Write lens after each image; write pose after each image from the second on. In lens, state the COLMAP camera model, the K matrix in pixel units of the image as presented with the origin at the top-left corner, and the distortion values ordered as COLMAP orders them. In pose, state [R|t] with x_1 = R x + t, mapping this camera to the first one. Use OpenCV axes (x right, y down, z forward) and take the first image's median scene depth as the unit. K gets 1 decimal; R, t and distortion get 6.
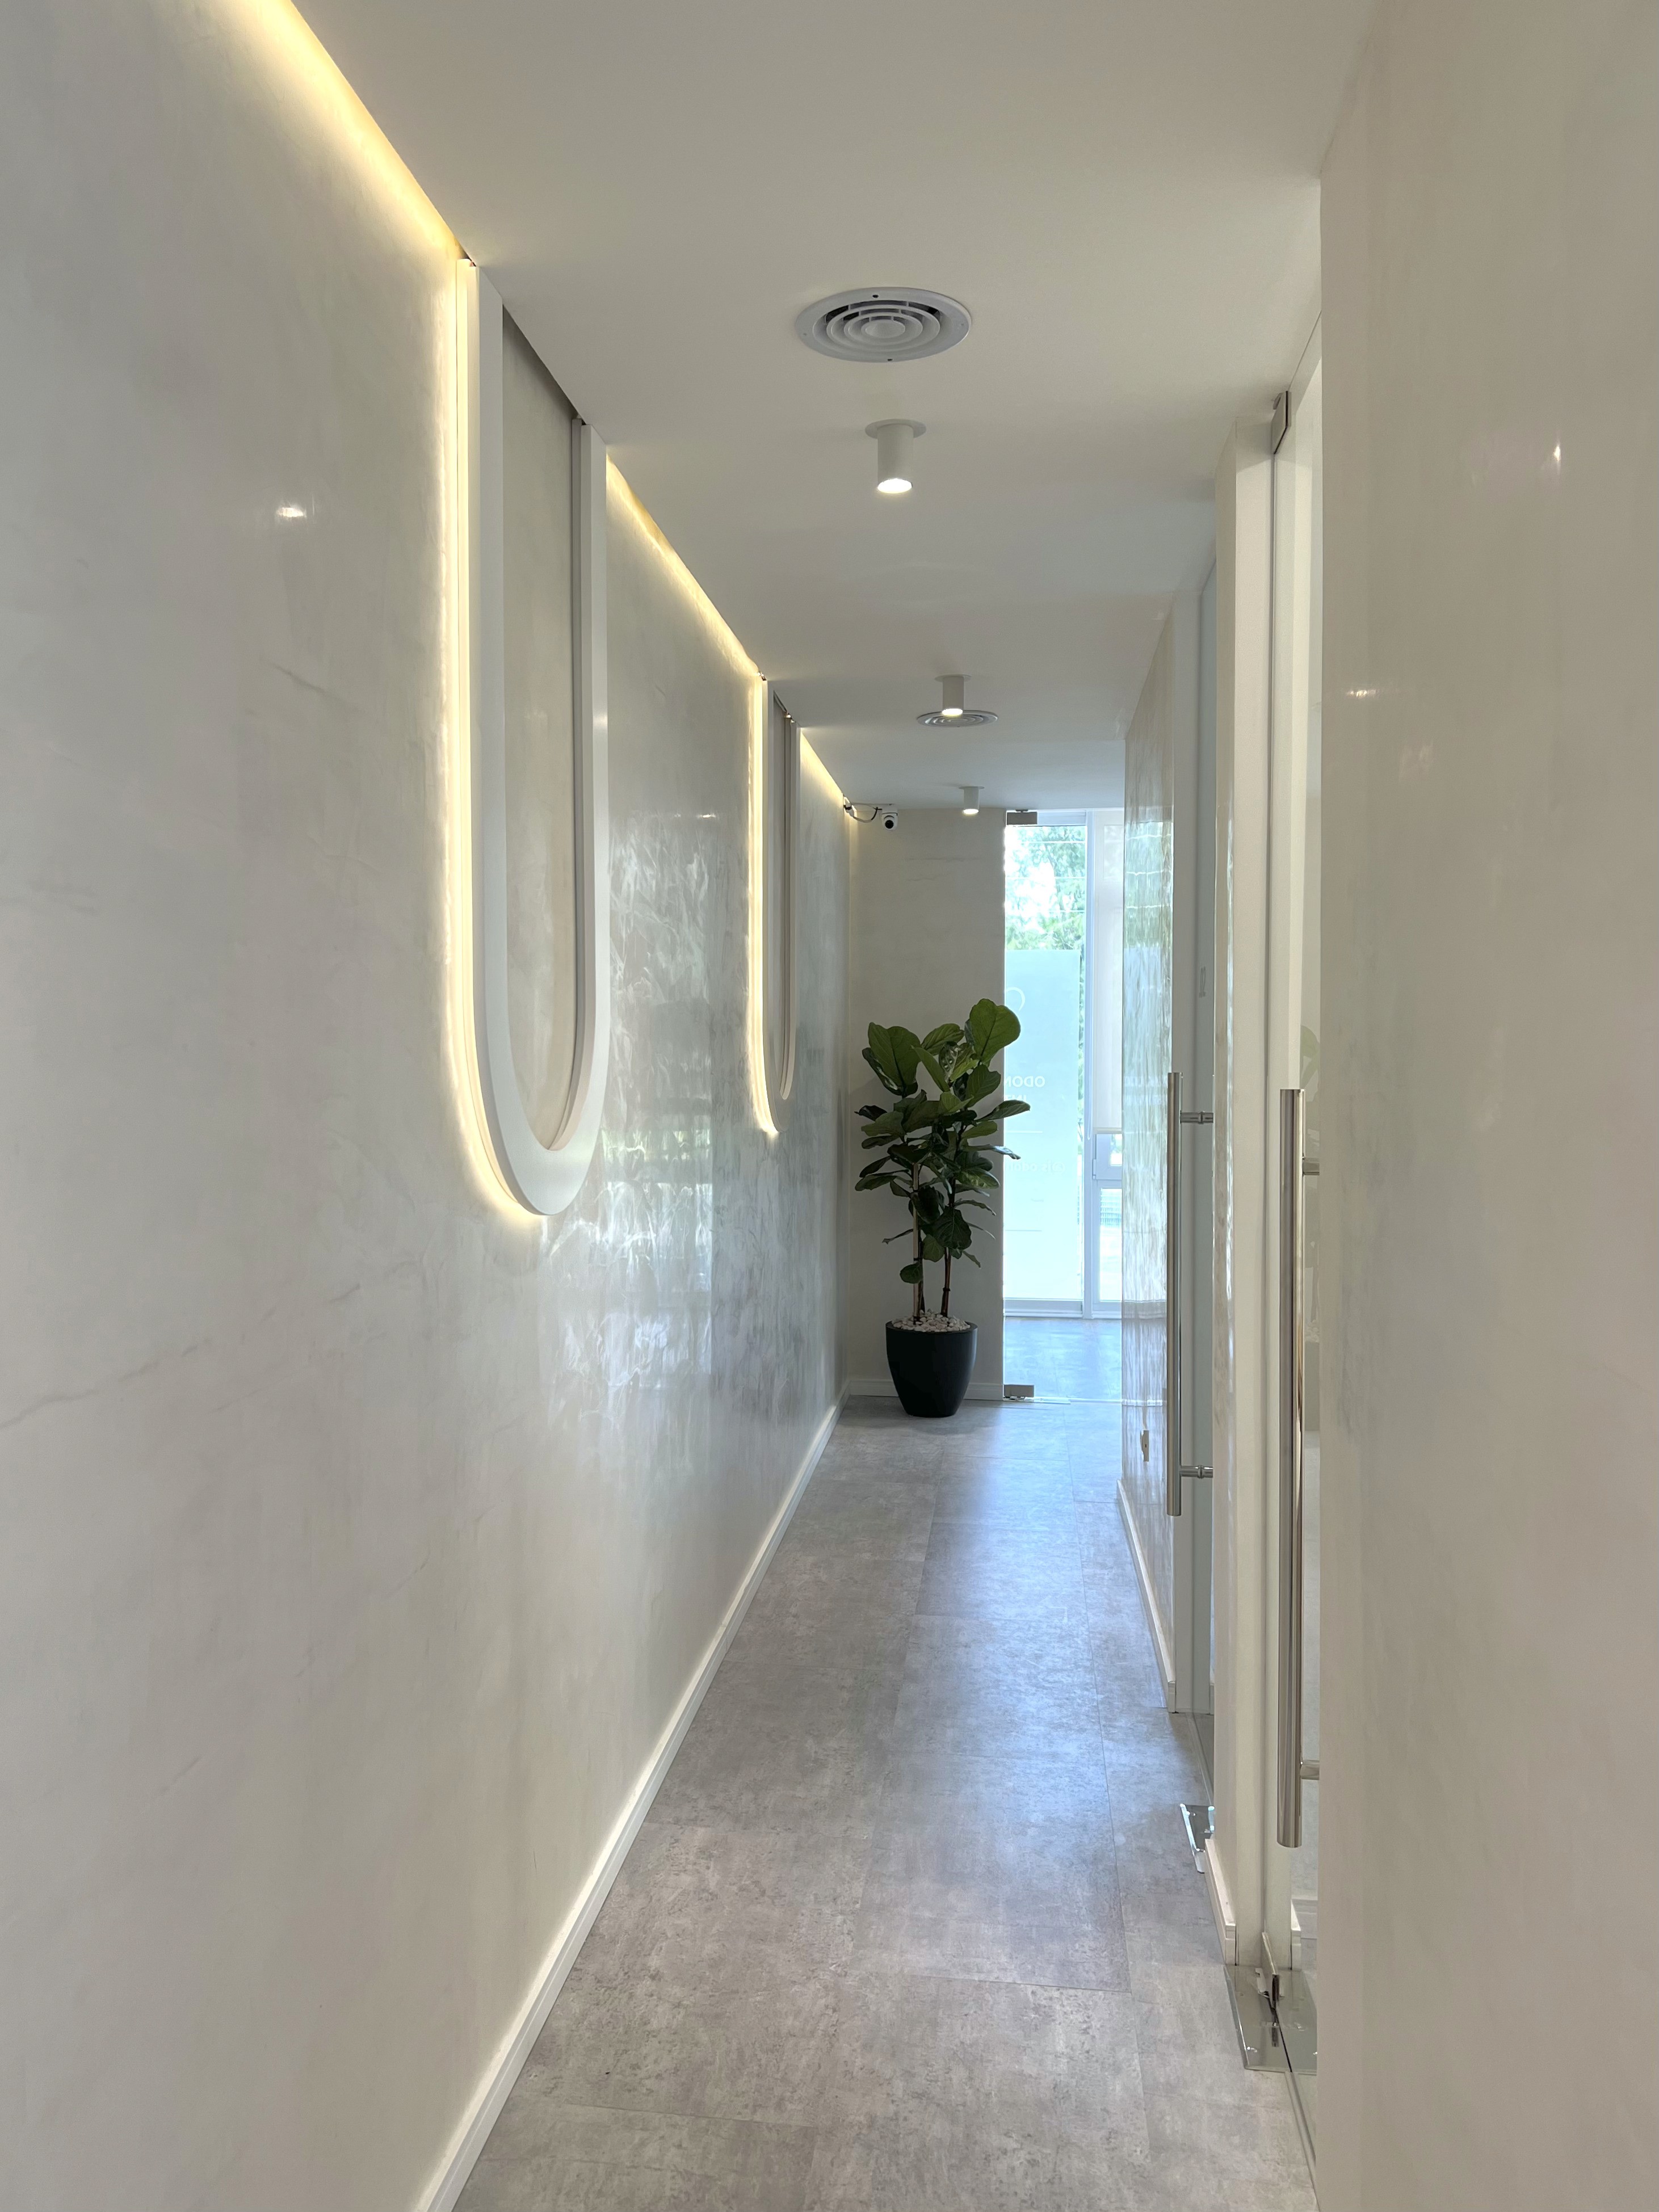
lens RADIAL K [[1655.0, 0, 816.3], [0, 1655.0, 1107.5], [0, 0, 1]] dist [0.041867, -0.010566]
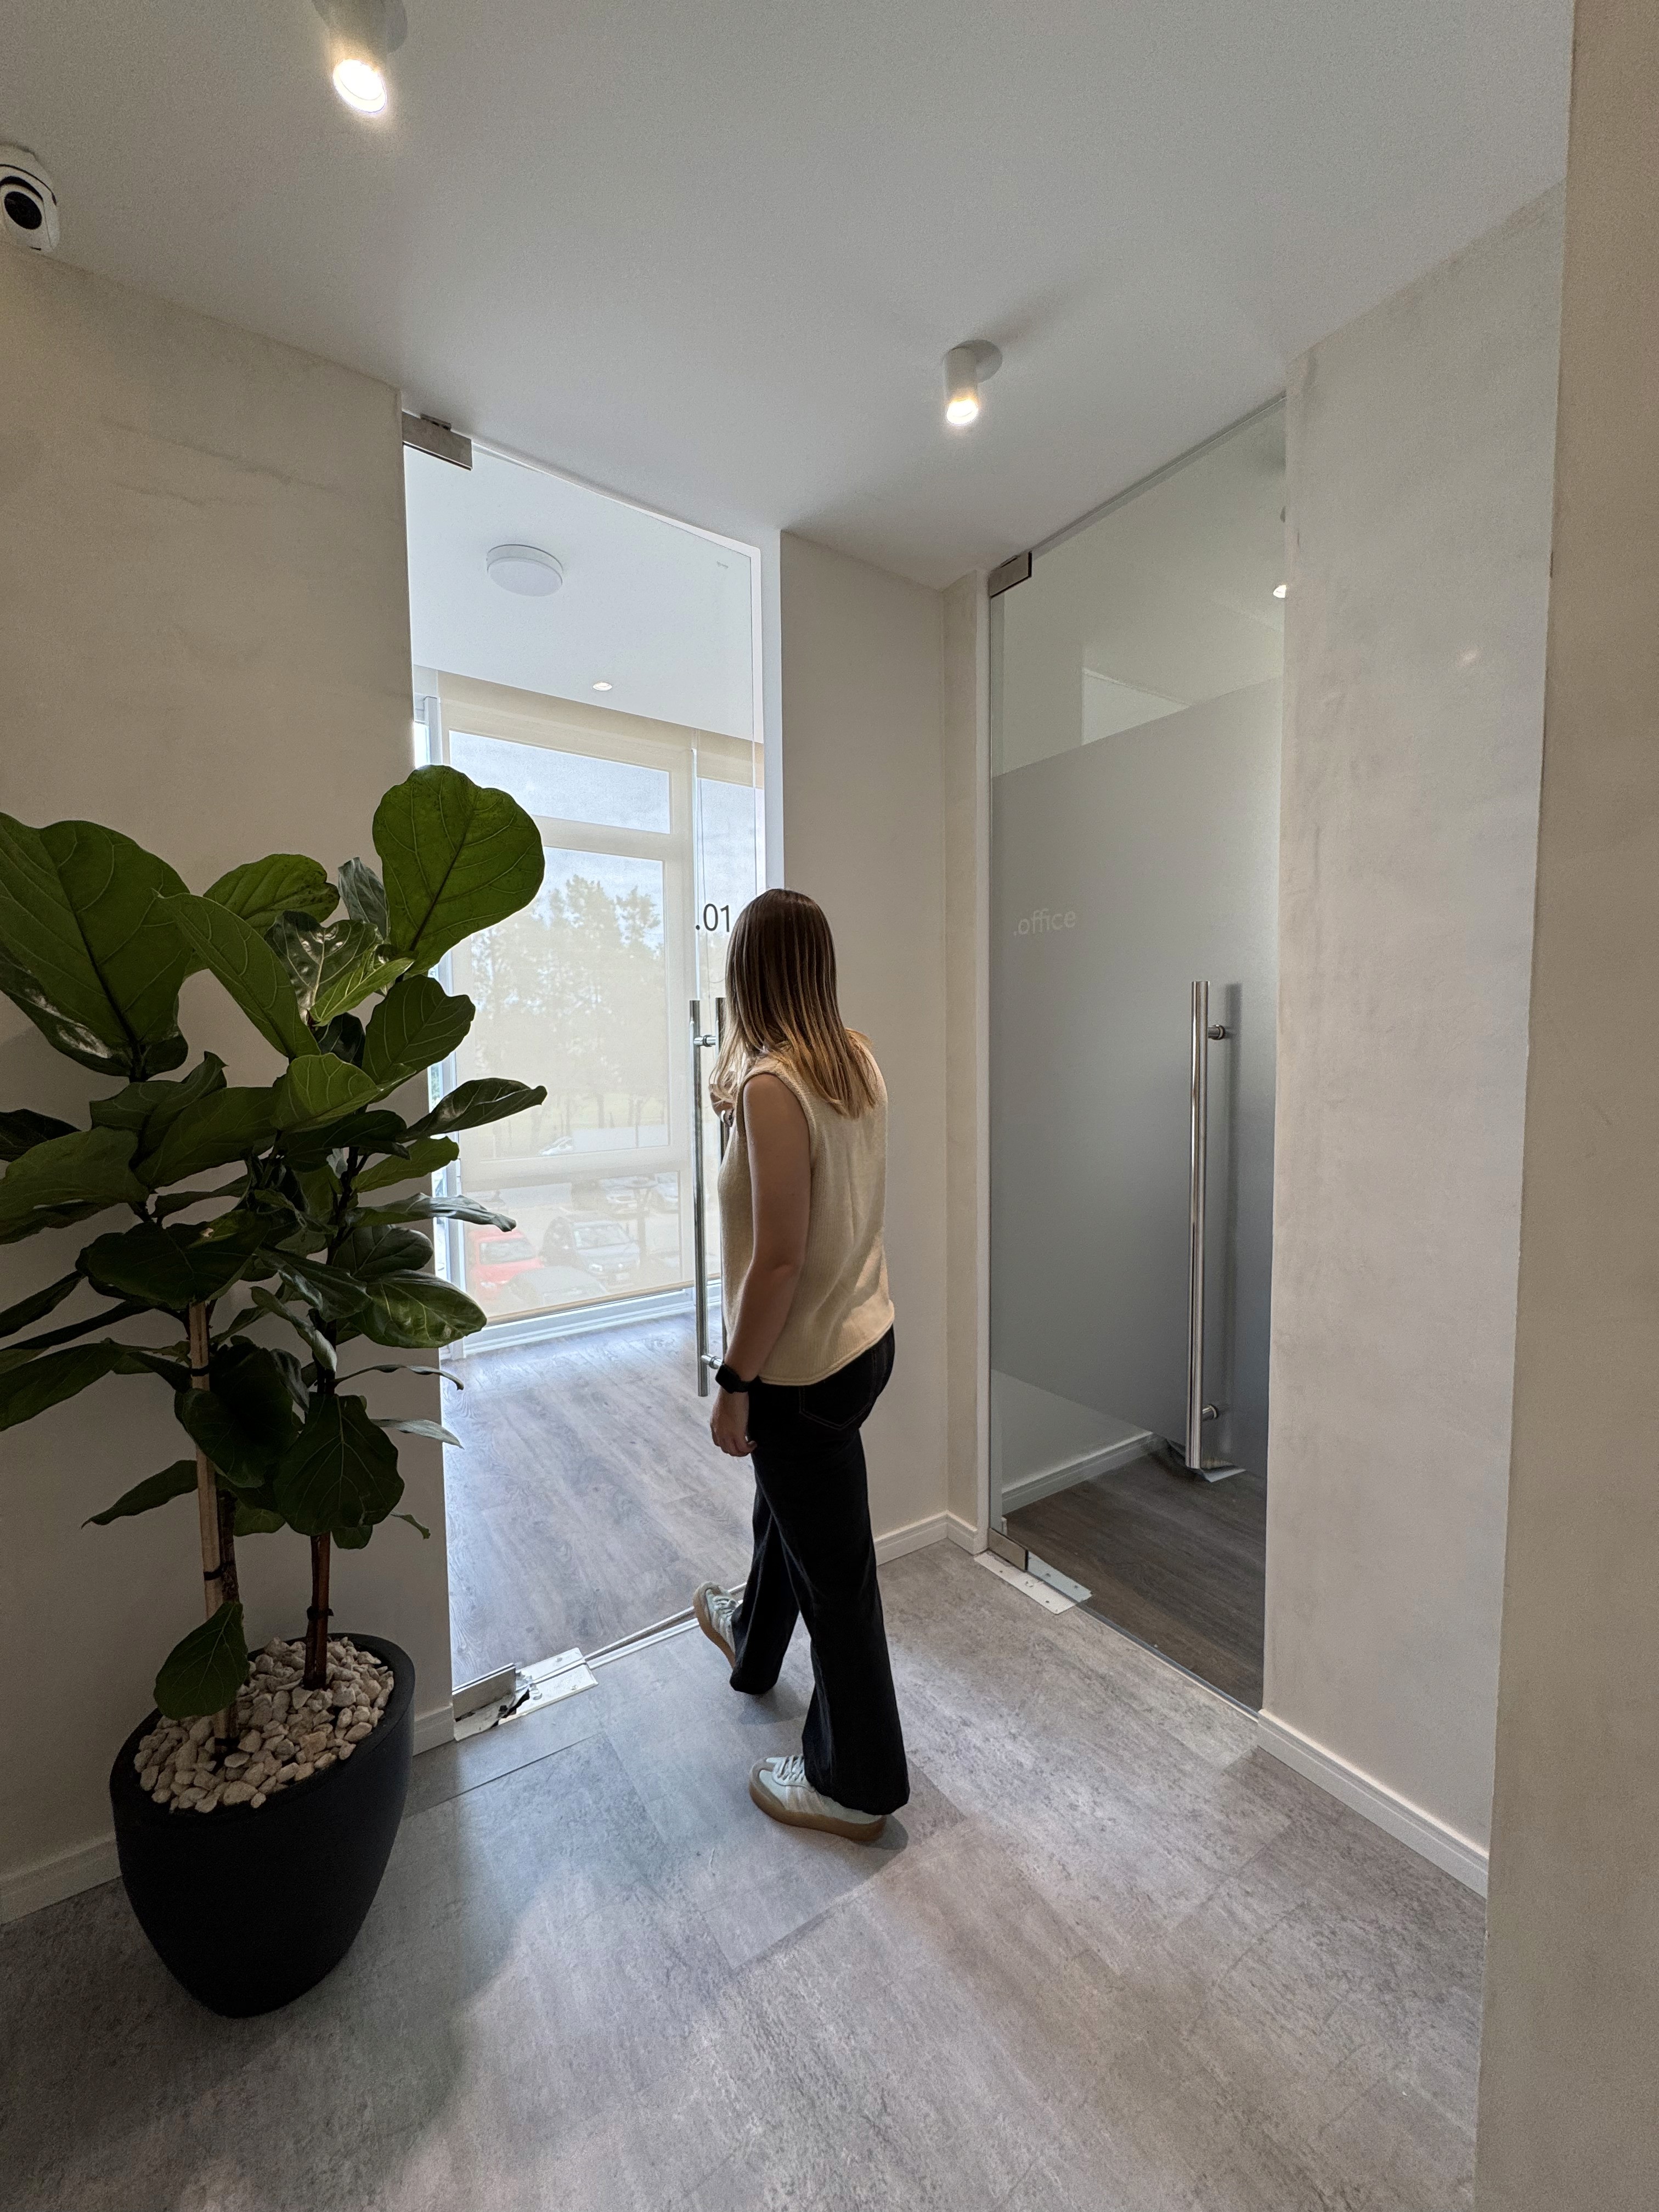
lens RADIAL K [[879.5, 0, 830.6], [0, 879.5, 1109.6], [0, 0, 1]] dist [-0.002550, 0.000244]
pose [[0.754755, -0.047116, 0.654313, 0.043468], [0.040500, 0.998861, 0.025210, 0.000515], [-0.654755, 0.007473, 0.755804, 0.792345]]
